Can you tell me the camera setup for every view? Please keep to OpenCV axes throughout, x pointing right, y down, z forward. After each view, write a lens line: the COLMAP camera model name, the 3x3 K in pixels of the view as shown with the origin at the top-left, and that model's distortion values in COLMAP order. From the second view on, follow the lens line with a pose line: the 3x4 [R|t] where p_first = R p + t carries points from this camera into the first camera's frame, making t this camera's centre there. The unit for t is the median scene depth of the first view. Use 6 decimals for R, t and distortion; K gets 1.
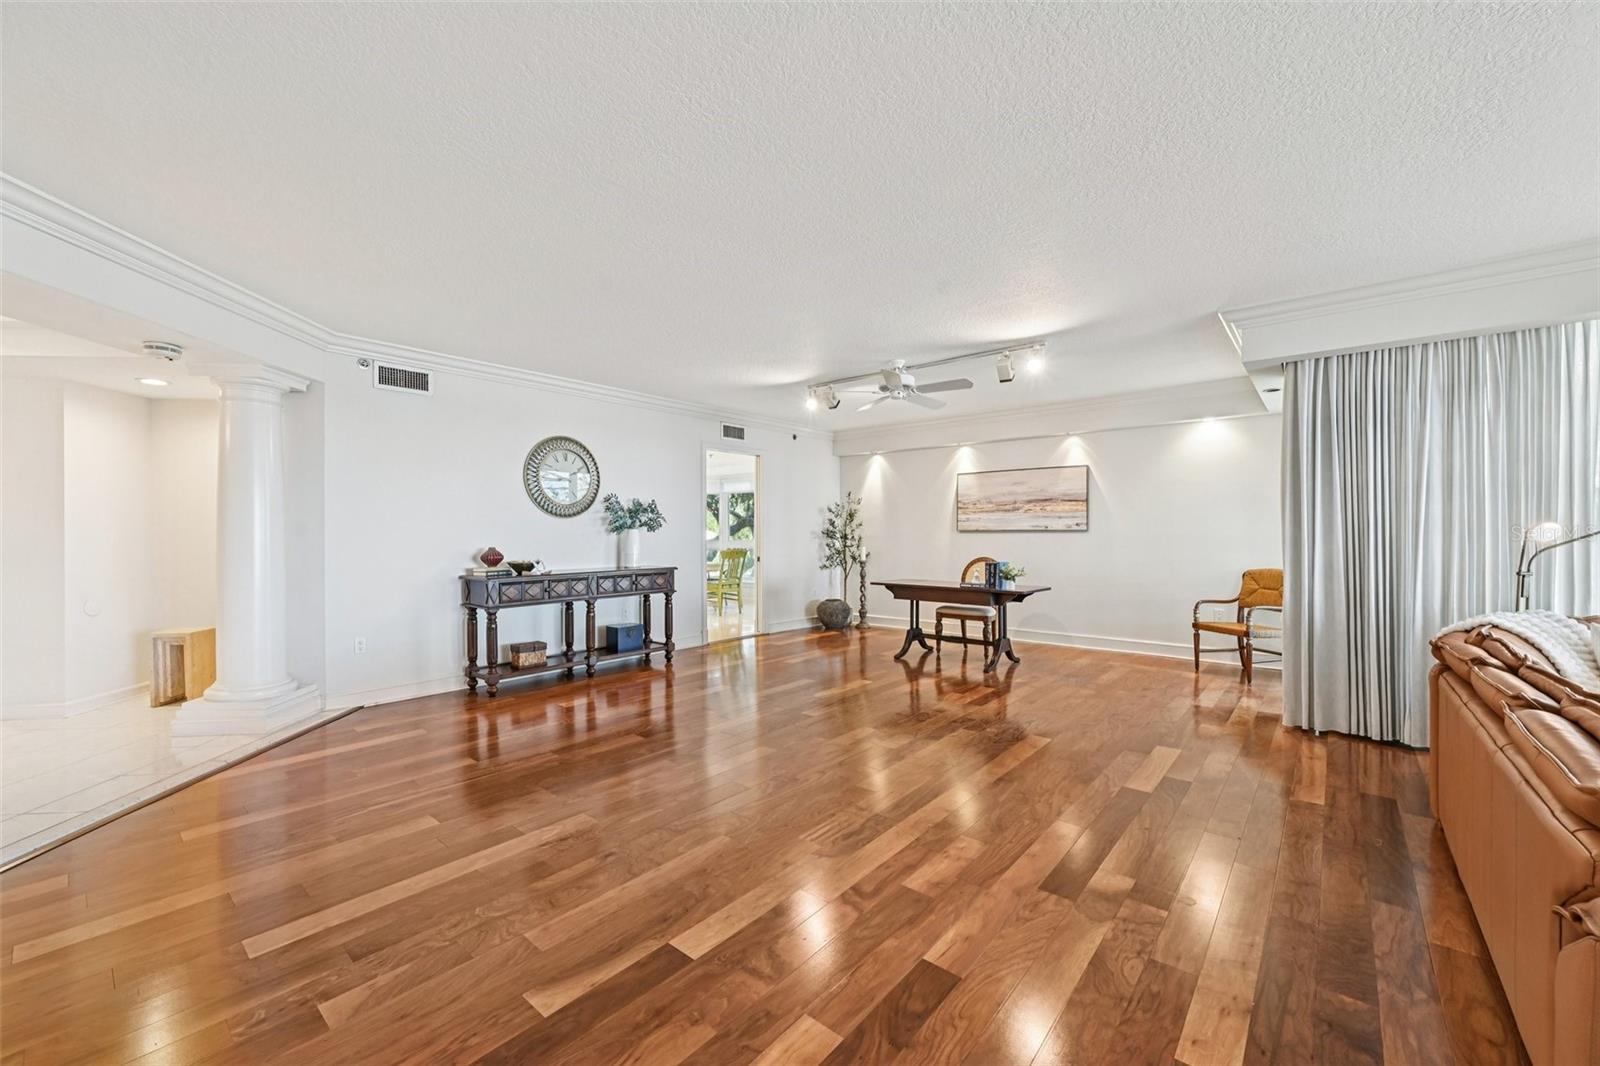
lens RADIAL K [[636.5, 0, 799.2], [0, 636.5, 535.4], [0, 0, 1]] dist [0.001796, -0.000022]
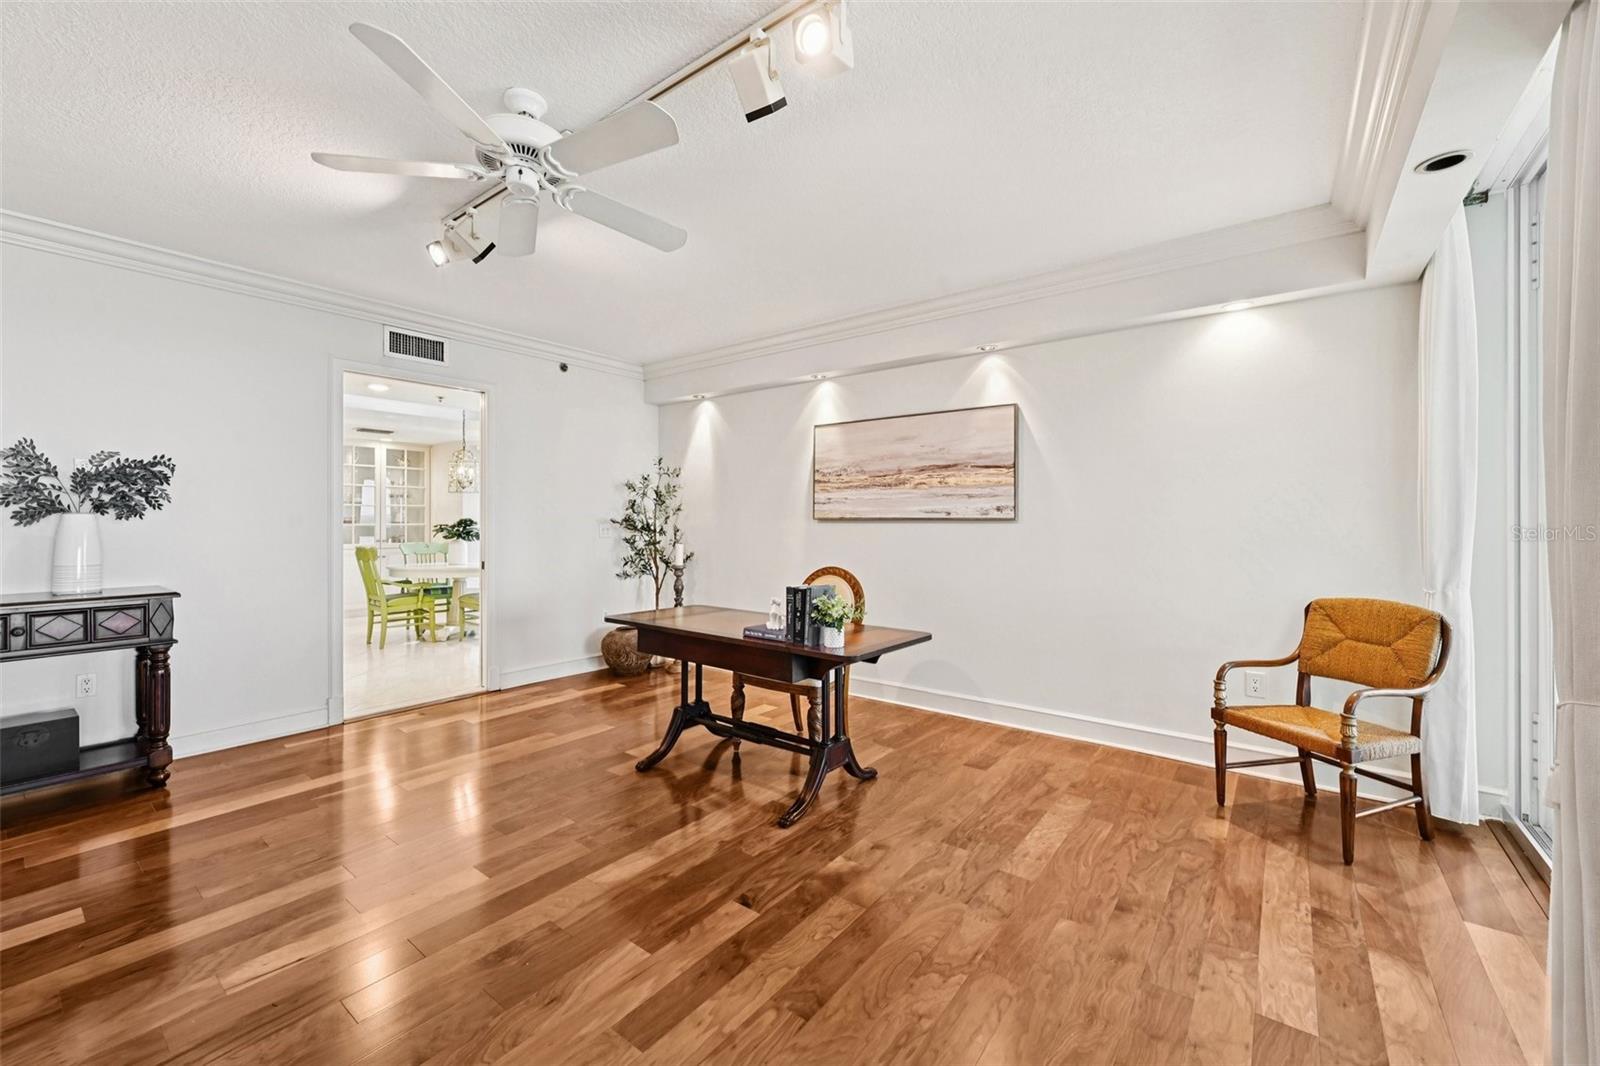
lens RADIAL K [[636.5, 0, 800.4], [0, 636.5, 525.5], [0, 0, 1]] dist [0.001796, -0.000022]
pose [[0.998875, 0.002281, 0.047367, 0.218842], [-0.002458, 0.999990, 0.003689, -0.003624], [-0.047358, -0.003801, 0.998871, 0.414205]]
